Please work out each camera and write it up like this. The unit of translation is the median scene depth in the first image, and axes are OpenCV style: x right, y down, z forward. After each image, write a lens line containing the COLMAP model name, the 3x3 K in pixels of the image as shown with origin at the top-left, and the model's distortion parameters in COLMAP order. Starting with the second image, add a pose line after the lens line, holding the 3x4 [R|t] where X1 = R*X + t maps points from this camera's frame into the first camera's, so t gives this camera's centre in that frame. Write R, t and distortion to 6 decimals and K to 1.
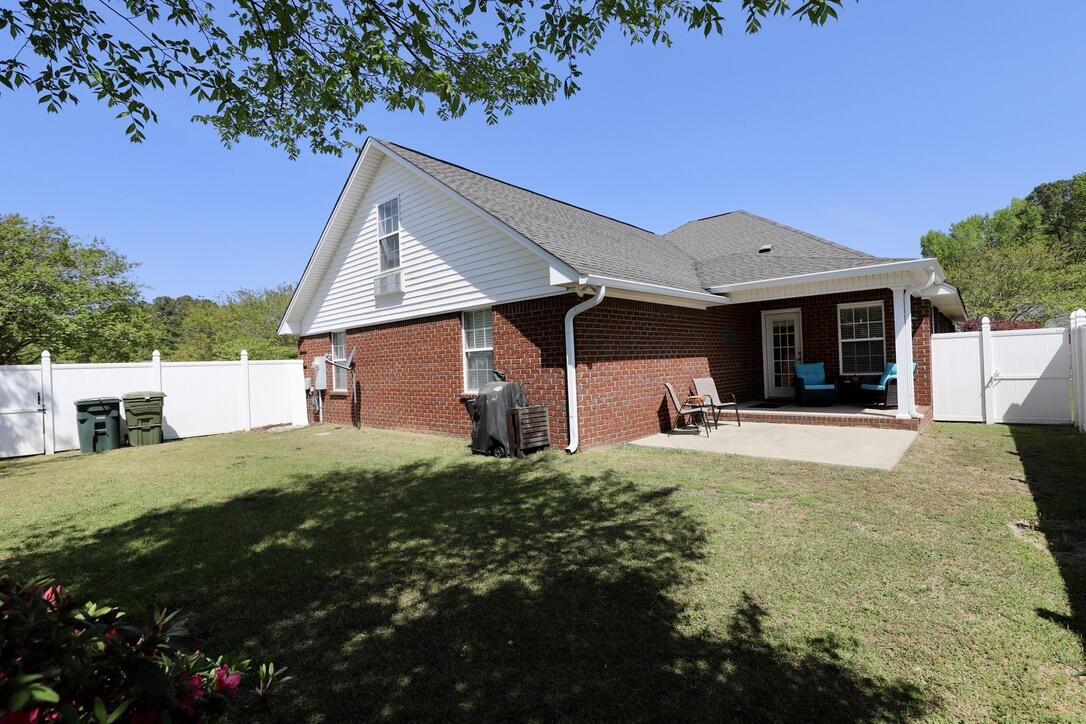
lens RADIAL K [[494.2, 0, 545.5], [0, 494.2, 357.0], [0, 0, 1]] dist [-0.030171, 0.000770]
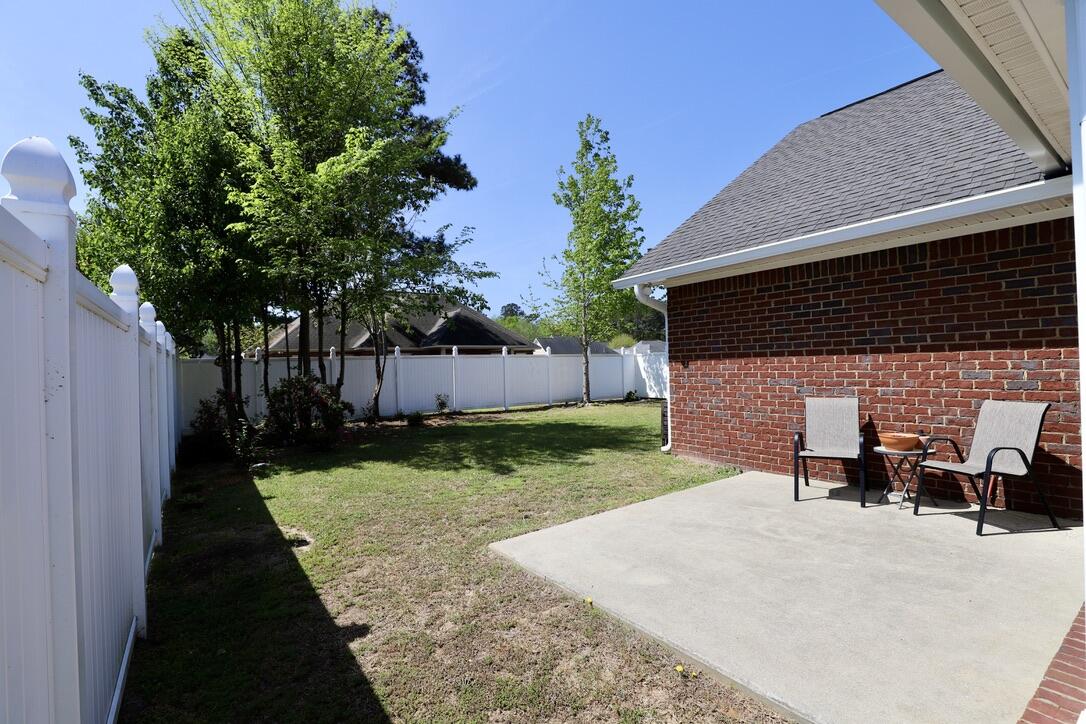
lens RADIAL K [[494.2, 0, 540.0], [0, 494.2, 353.6], [0, 0, 1]] dist [-0.030171, 0.000770]
pose [[-0.220328, 0.020160, -0.975217, 0.821177], [0.048777, 0.998763, 0.009627, -0.019093], [0.974205, -0.045447, -0.221039, 0.754950]]
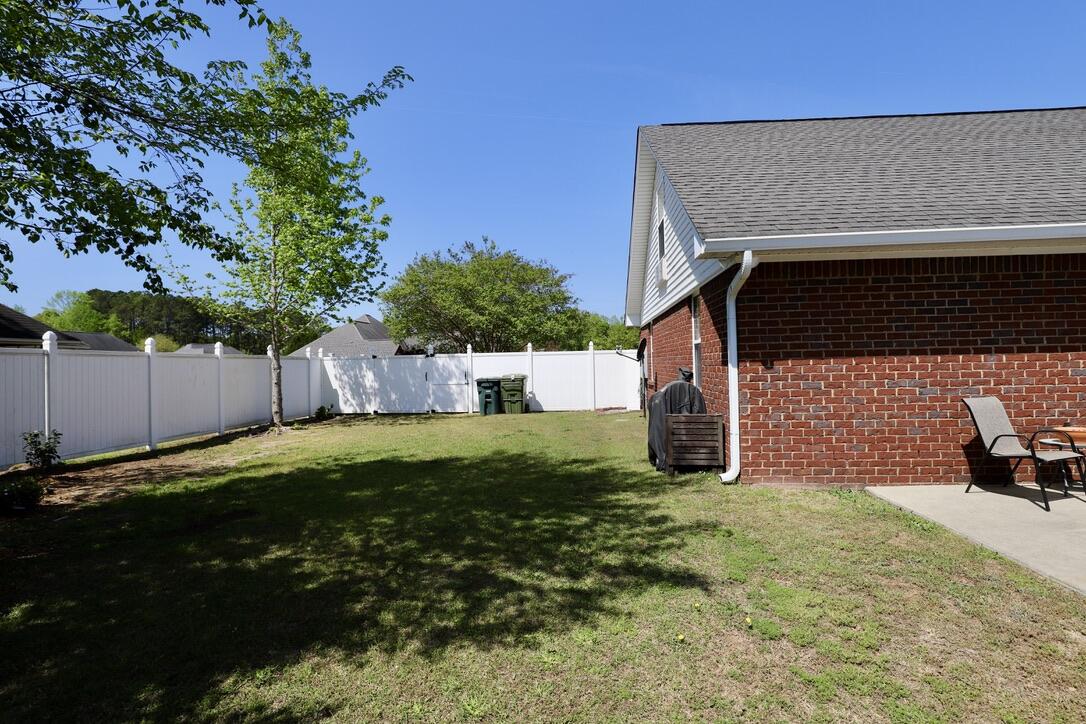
lens RADIAL K [[494.2, 0, 541.9], [0, 494.2, 355.4], [0, 0, 1]] dist [-0.030171, 0.000770]
pose [[0.598488, 0.011660, -0.801047, 0.363507], [0.008971, 0.999734, 0.021254, -0.010438], [0.801082, -0.019907, 0.598224, 0.264525]]
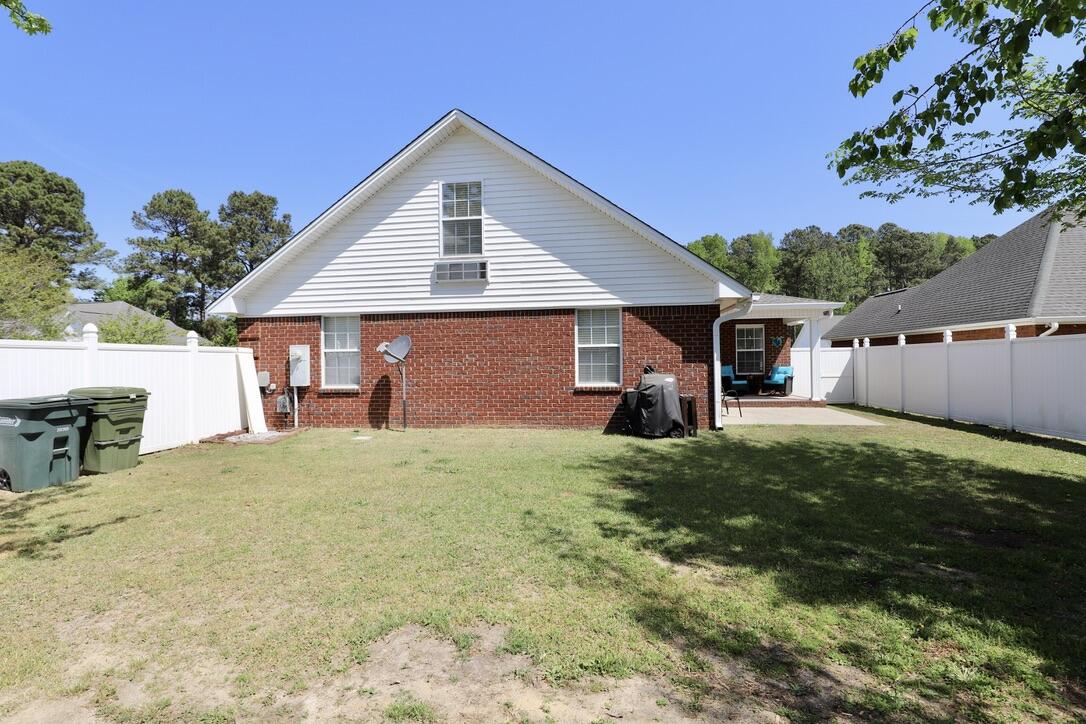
lens RADIAL K [[494.2, 0, 547.8], [0, 494.2, 356.8], [0, 0, 1]] dist [-0.030171, 0.000770]
pose [[0.826887, 0.030939, 0.561516, -0.797523], [-0.025815, 0.999521, -0.017057, 0.029624], [-0.561775, -0.000392, 0.827290, 0.155811]]
